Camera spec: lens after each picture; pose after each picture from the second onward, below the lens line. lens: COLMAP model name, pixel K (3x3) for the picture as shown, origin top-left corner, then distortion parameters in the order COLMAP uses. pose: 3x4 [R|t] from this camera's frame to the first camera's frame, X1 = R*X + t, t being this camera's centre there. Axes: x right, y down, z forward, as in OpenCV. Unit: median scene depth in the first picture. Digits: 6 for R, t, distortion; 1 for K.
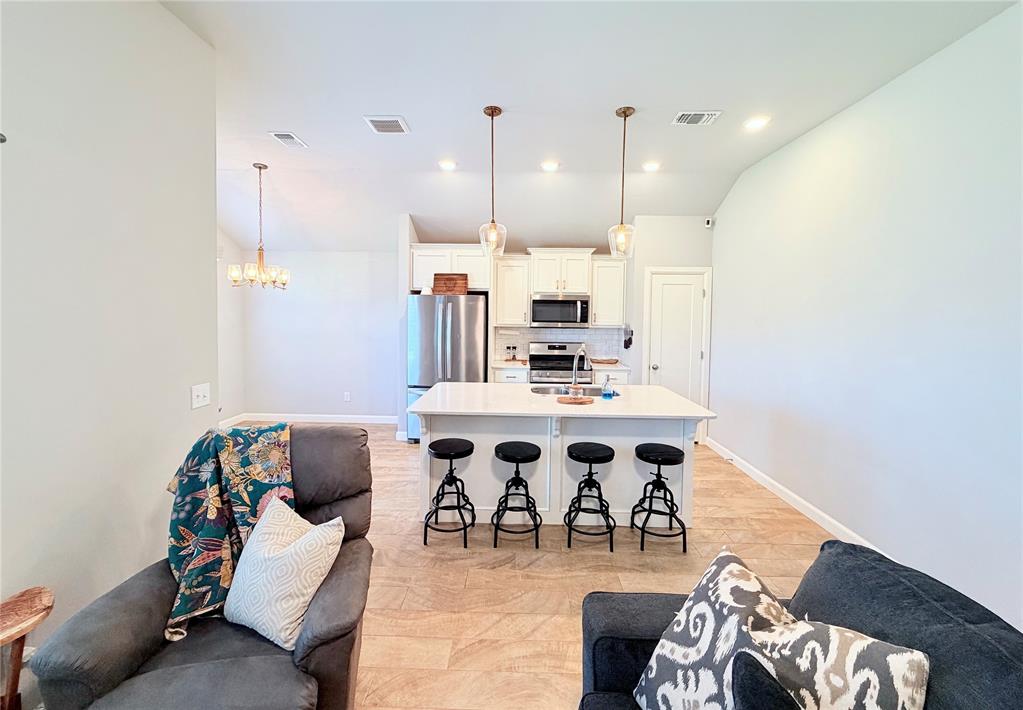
lens RADIAL K [[406.1, 0, 509.1], [0, 406.1, 328.7], [0, 0, 1]] dist [0.000315, -0.000185]
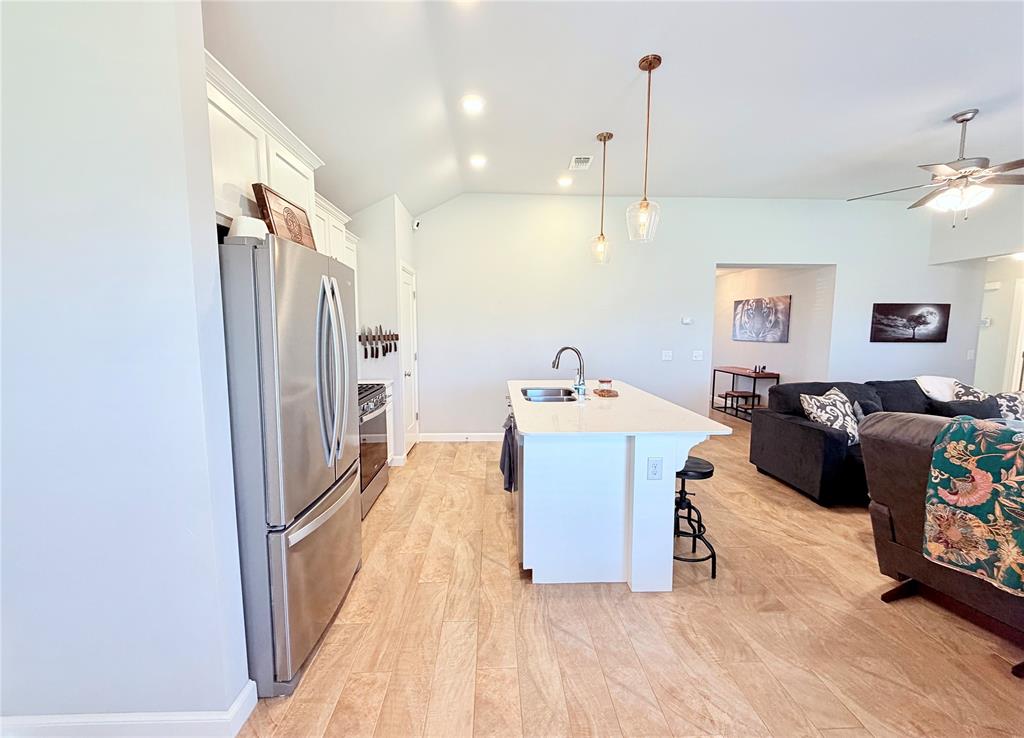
lens RADIAL K [[413.6, 0, 506.6], [0, 413.6, 365.8], [0, 0, 1]] dist [-0.001426, 0.000169]
pose [[-0.059182, -0.105715, 0.992634, -0.590626], [0.038593, 0.993391, 0.108097, -0.015223], [-0.997501, 0.044706, -0.054711, 0.864565]]
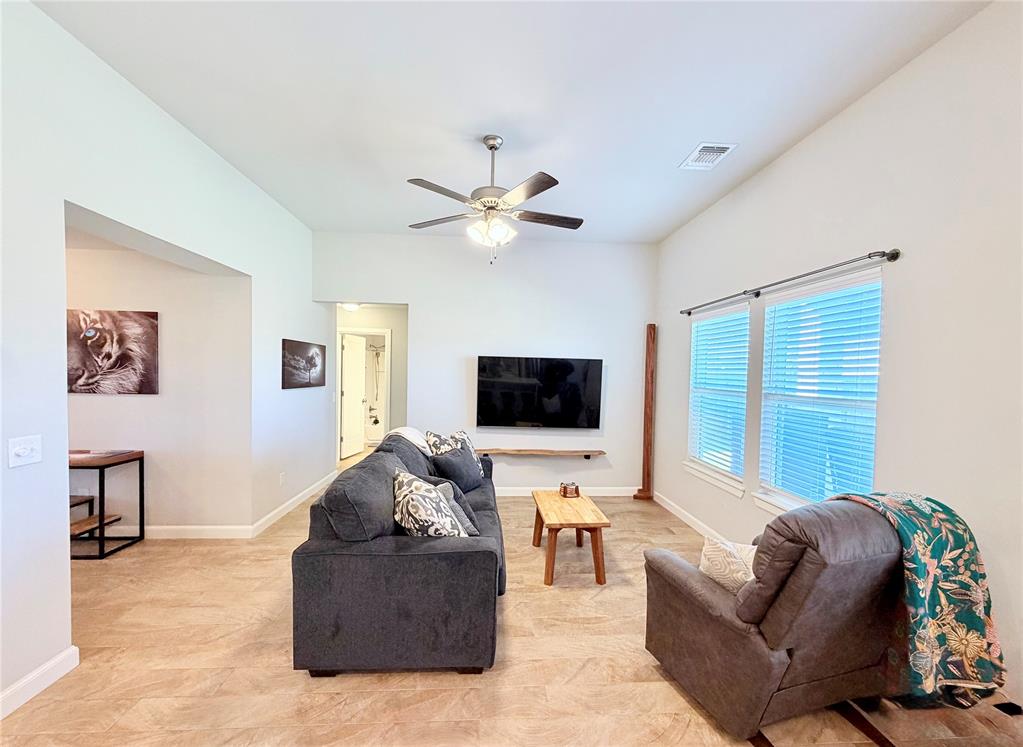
lens RADIAL K [[408.1, 0, 509.0], [0, 408.1, 384.4], [0, 0, 1]] dist [-0.001414, 0.000307]
pose [[-0.995853, -0.031565, -0.085324, 0.084551], [-0.037565, 0.996863, 0.069661, -0.005936], [0.082857, 0.072577, -0.993915, 0.692940]]
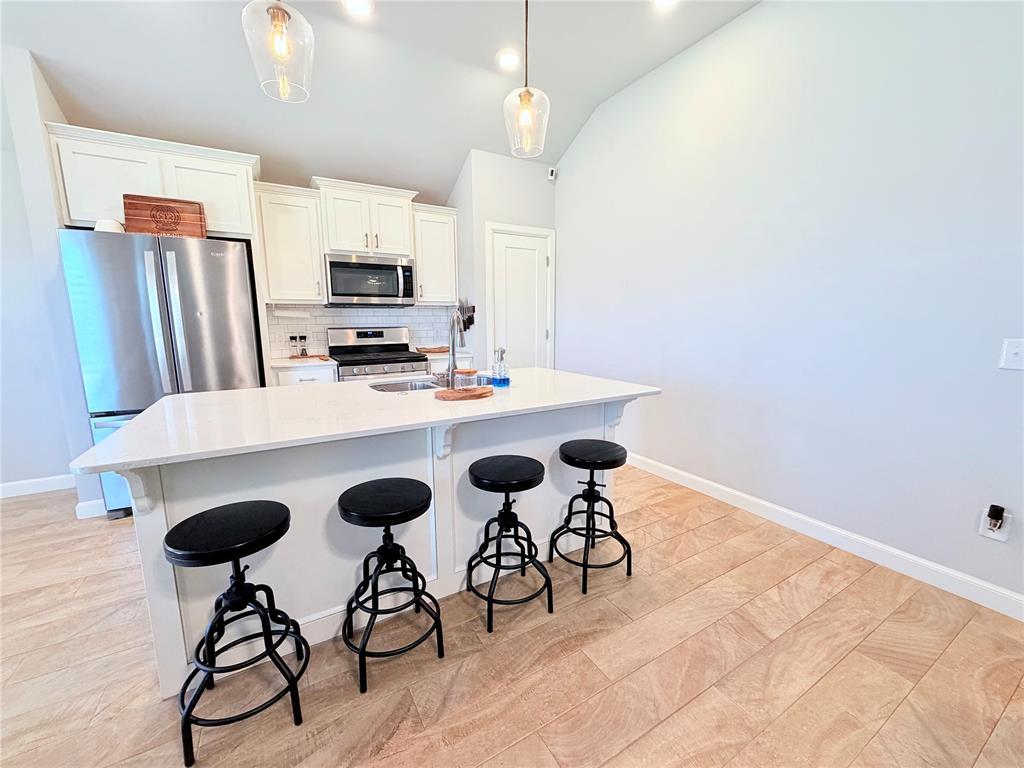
lens RADIAL K [[408.5, 0, 509.5], [0, 408.5, 386.1], [0, 0, 1]] dist [-0.001414, 0.000307]
pose [[0.852251, -0.101308, 0.513230, -0.059736], [0.036390, 0.990174, 0.135024, 0.056279], [-0.521866, -0.096398, 0.847563, 0.296894]]
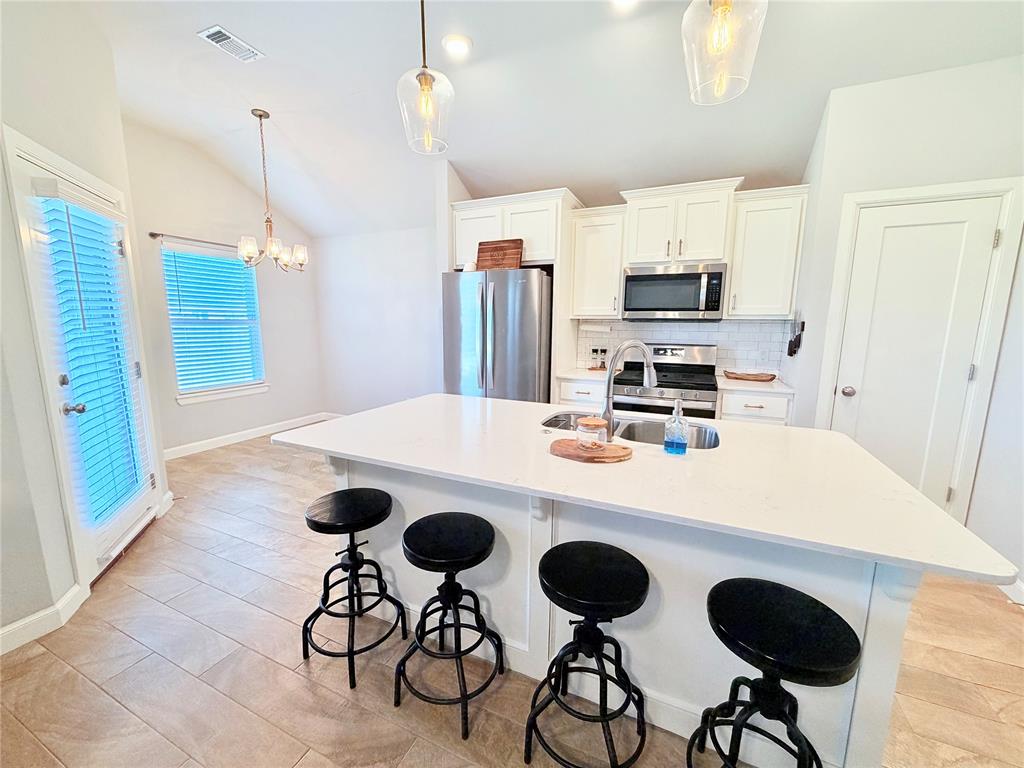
lens RADIAL K [[408.5, 0, 510.4], [0, 408.5, 385.8], [0, 0, 1]] dist [-0.001414, 0.000307]
pose [[0.919131, 0.056992, -0.389807, 0.169254], [-0.012559, 0.993216, 0.115600, 0.032484], [0.393751, -0.101356, 0.913612, 0.356892]]
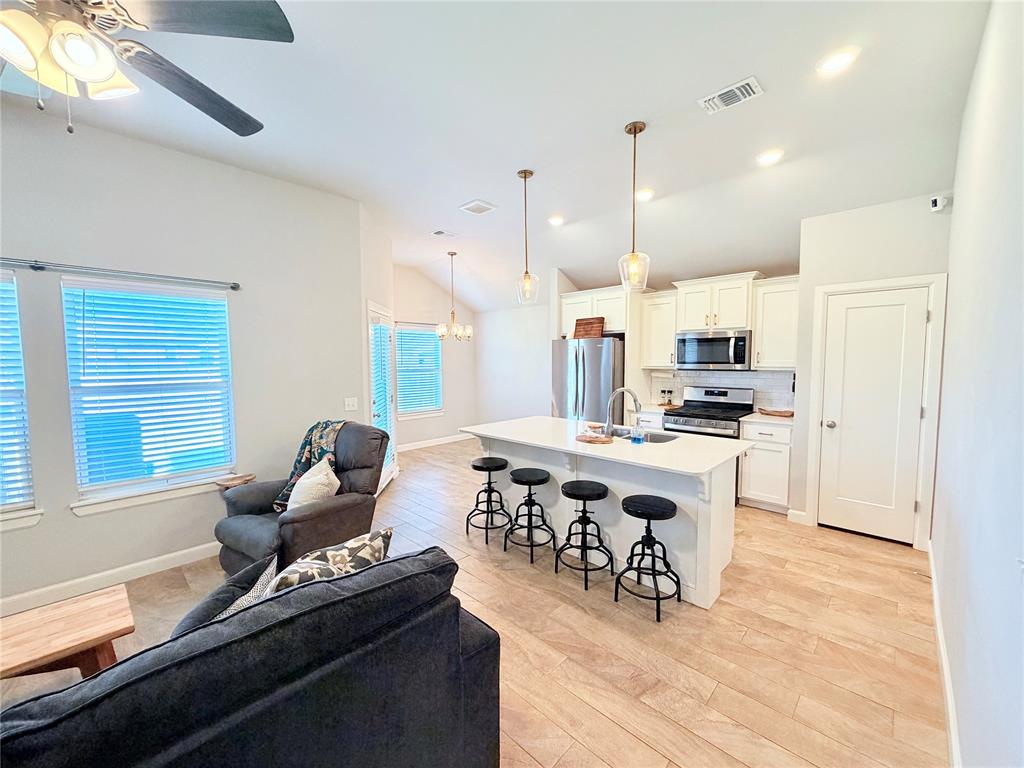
lens RADIAL K [[408.5, 0, 510.5], [0, 408.5, 385.9], [0, 0, 1]] dist [-0.001414, 0.000307]
pose [[0.734143, 0.029299, -0.678362, 0.452413], [-0.011628, 0.999465, 0.030583, 0.010920], [0.678895, -0.014564, 0.734091, 0.083389]]
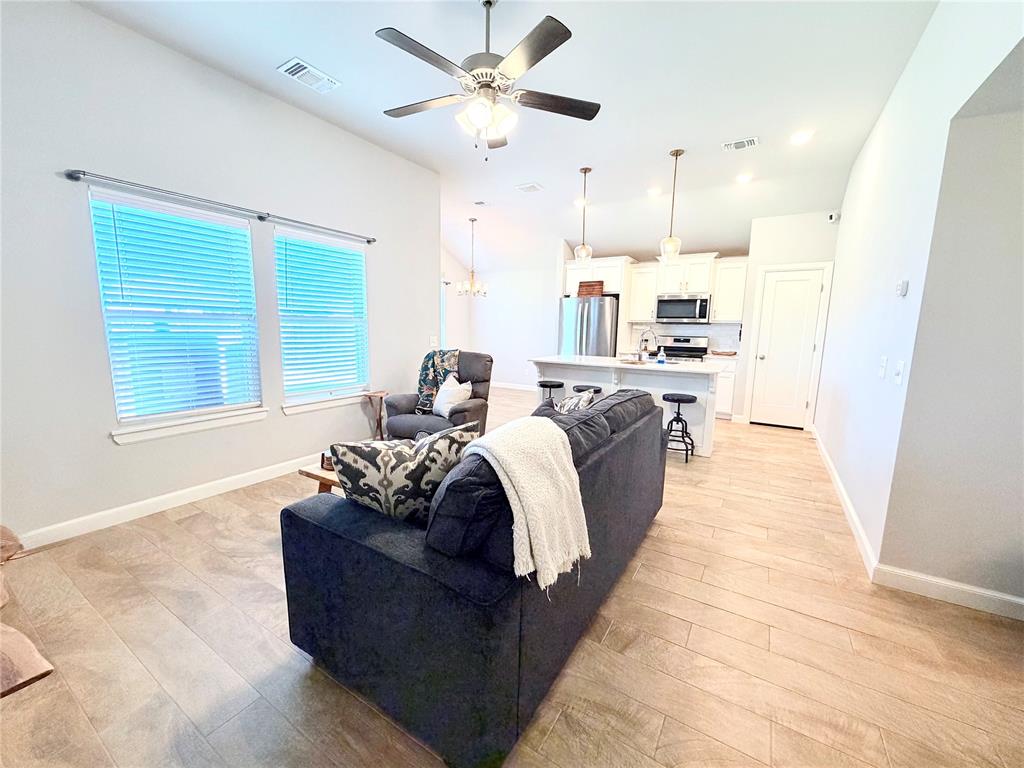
lens RADIAL K [[408.5, 0, 510.9], [0, 408.5, 386.3], [0, 0, 1]] dist [-0.001414, 0.000307]
pose [[0.859688, 0.077916, -0.504842, 0.354947], [-0.026427, 0.993759, 0.108372, 0.073735], [0.510136, -0.079825, 0.856382, -0.336947]]
